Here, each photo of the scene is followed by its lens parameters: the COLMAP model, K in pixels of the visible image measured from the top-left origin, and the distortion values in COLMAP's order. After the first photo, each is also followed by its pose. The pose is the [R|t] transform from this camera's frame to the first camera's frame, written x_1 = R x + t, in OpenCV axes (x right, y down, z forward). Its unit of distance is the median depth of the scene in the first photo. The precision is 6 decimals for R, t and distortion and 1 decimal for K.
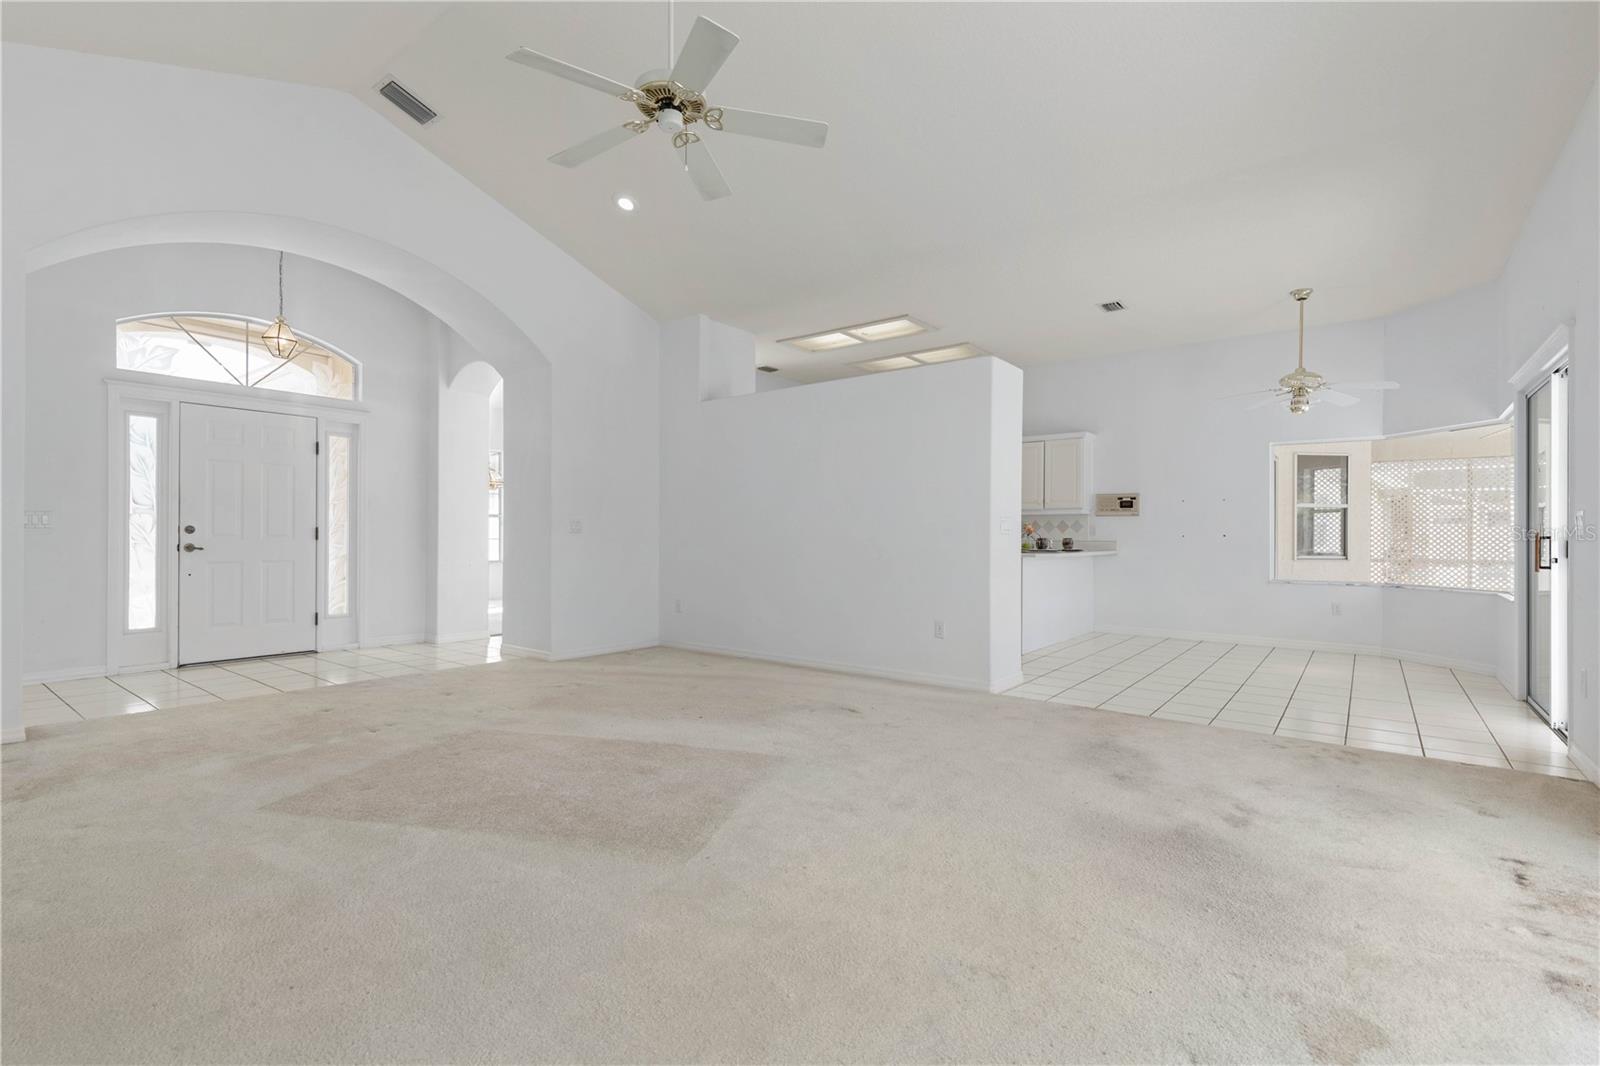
lens RADIAL K [[721.5, 0, 798.1], [0, 721.5, 532.5], [0, 0, 1]] dist [0.005962, 0.000090]
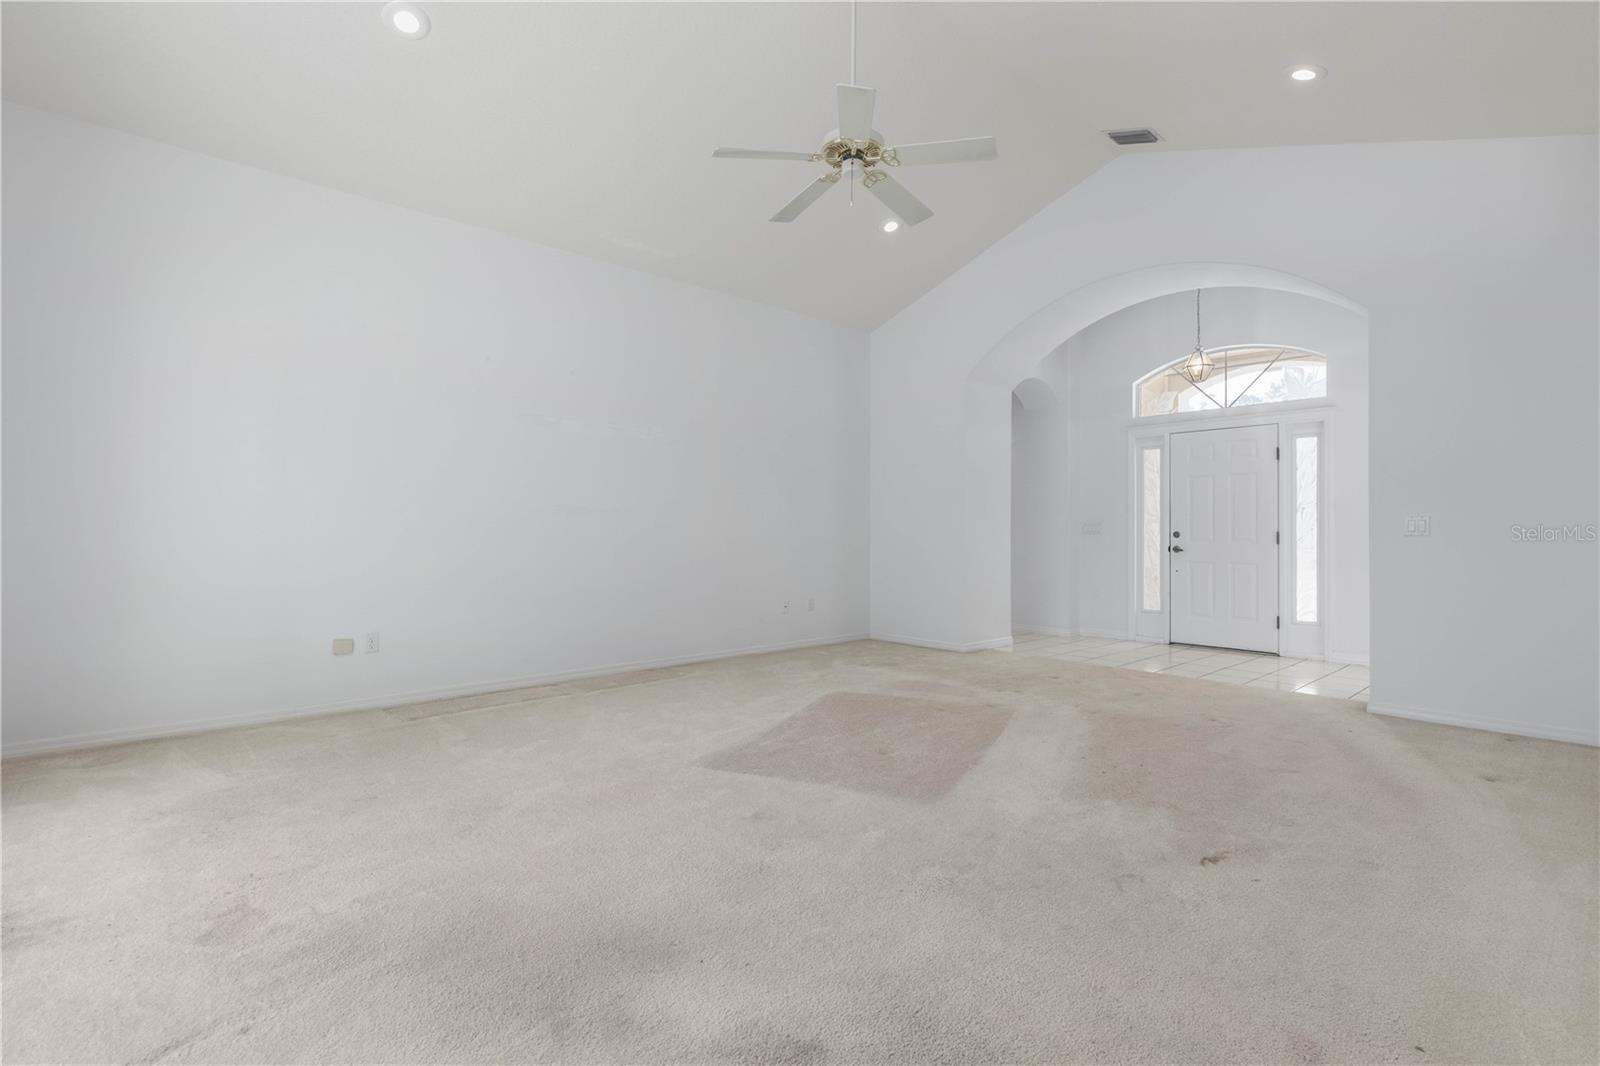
lens RADIAL K [[721.5, 0, 792.7], [0, 721.5, 535.0], [0, 0, 1]] dist [0.005962, 0.000090]
pose [[-0.178635, -0.001623, -0.983914, 0.499971], [-0.000142, 0.999999, -0.001624, -0.001011], [0.983915, -0.000150, -0.178635, 0.572560]]
